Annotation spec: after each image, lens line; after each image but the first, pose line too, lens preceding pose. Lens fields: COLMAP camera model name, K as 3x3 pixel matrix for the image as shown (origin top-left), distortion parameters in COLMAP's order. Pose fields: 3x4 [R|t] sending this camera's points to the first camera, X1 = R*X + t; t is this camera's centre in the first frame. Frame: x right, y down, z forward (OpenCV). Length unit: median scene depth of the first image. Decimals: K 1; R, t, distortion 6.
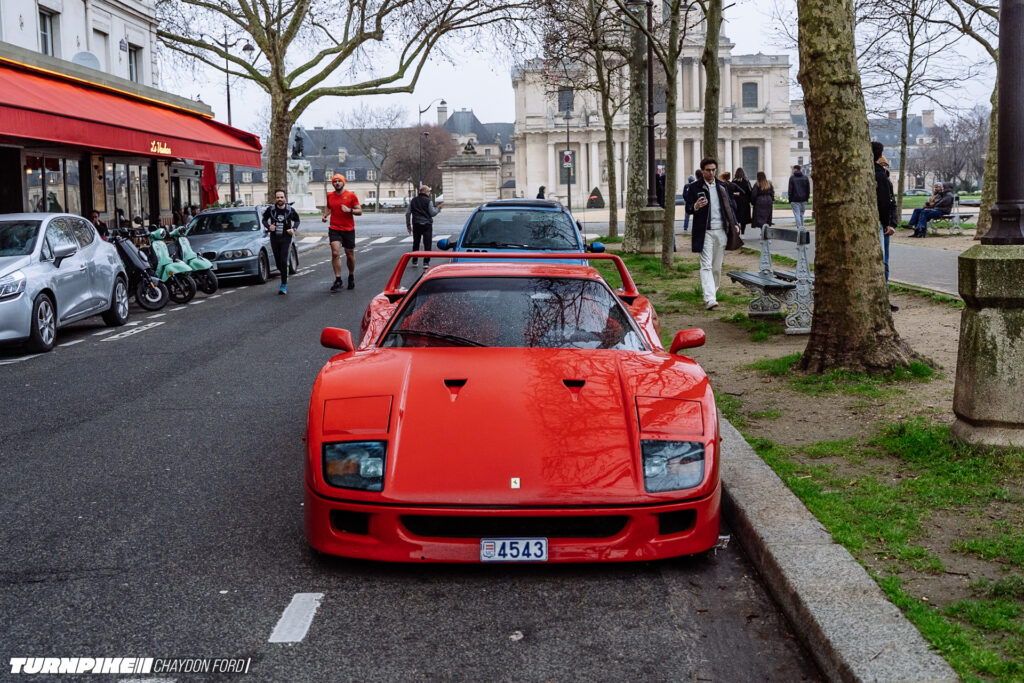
lens RADIAL K [[1217.6, 0, 513.7], [0, 1217.6, 330.9], [0, 0, 1]] dist [-0.021634, 0.000000]
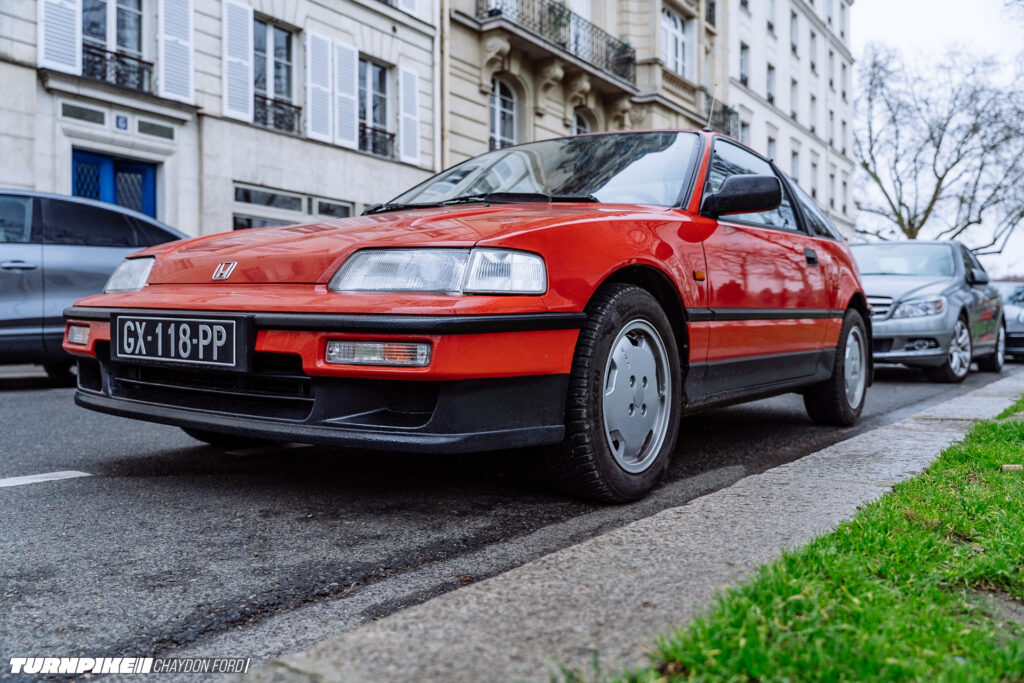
lens RADIAL K [[888.4, 0, 509.8], [0, 888.4, 342.0], [0, 0, 1]] dist [0.009874, -0.012571]
pose [[0.831119, 0.007241, -0.556047, 0.034705], [-0.064138, 0.994490, -0.082916, 0.066475], [0.552383, 0.104577, 0.827005, -0.355672]]
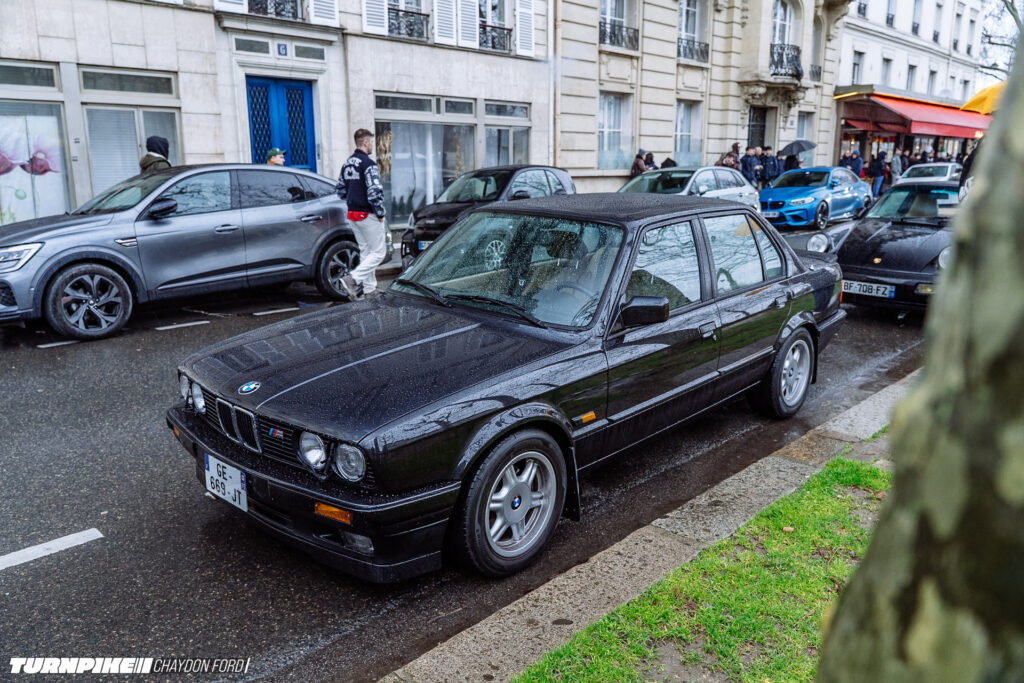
lens RADIAL K [[816.4, 0, 509.7], [0, 816.4, 342.7], [0, 0, 1]] dist [0.016182, -0.007456]
pose [[0.740491, 0.146170, -0.655978, 0.059452], [-0.071492, 0.987656, 0.139374, 0.042733], [0.668253, -0.056309, 0.741800, -0.376875]]
